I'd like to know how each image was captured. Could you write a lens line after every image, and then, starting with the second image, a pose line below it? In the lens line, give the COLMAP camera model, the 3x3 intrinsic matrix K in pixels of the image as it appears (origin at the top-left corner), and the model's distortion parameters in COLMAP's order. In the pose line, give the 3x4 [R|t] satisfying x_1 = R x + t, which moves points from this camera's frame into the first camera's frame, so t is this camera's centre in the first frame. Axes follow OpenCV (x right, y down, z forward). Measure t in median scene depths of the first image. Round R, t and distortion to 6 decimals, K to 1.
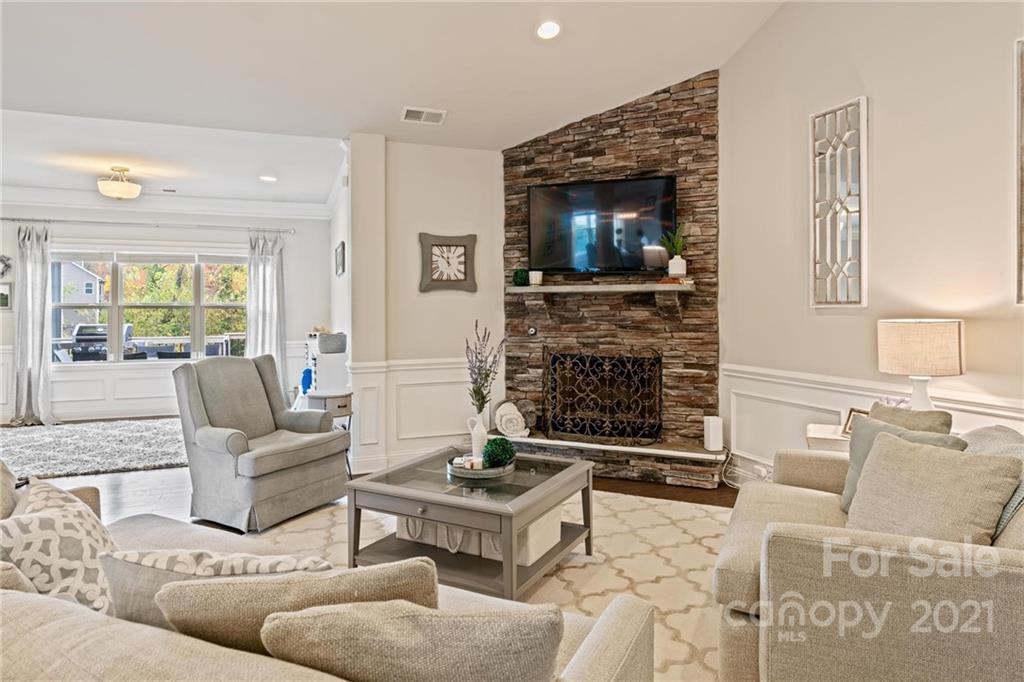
lens RADIAL K [[620.4, 0, 511.4], [0, 620.4, 302.1], [0, 0, 1]] dist [0.001063, 0.000537]
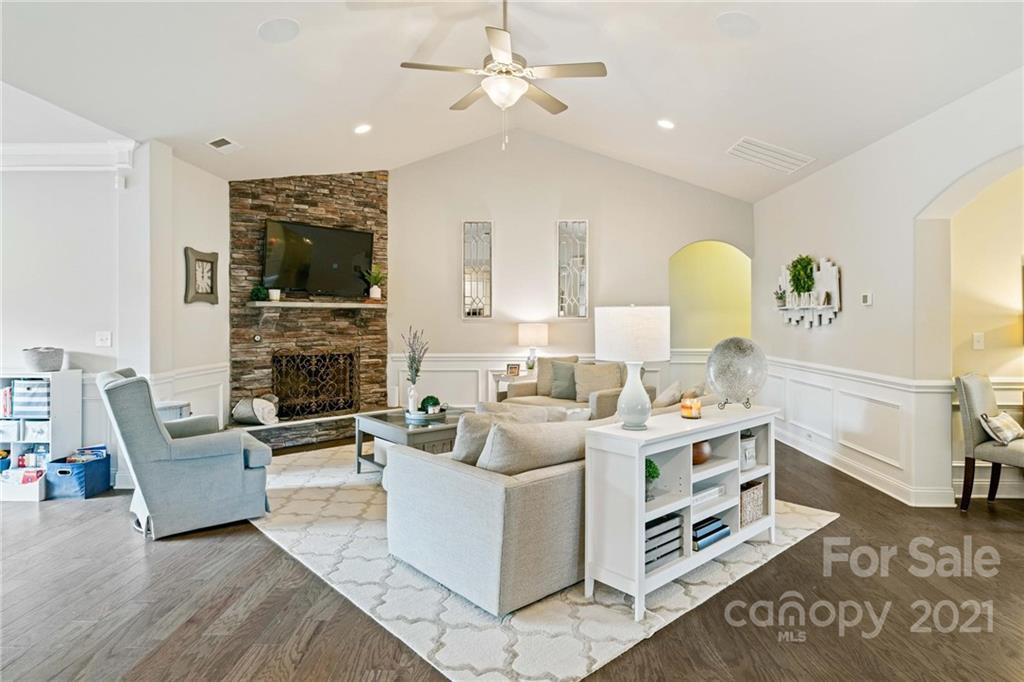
lens RADIAL K [[570.0, 0, 510.5], [0, 570.0, 319.2], [0, 0, 1]] dist [-0.002064, -0.000159]
pose [[0.386406, 0.003427, 0.922322, -0.830350], [-0.010372, 0.999946, 0.000630, 0.003967], [-0.922270, -0.009809, 0.386421, 0.125473]]
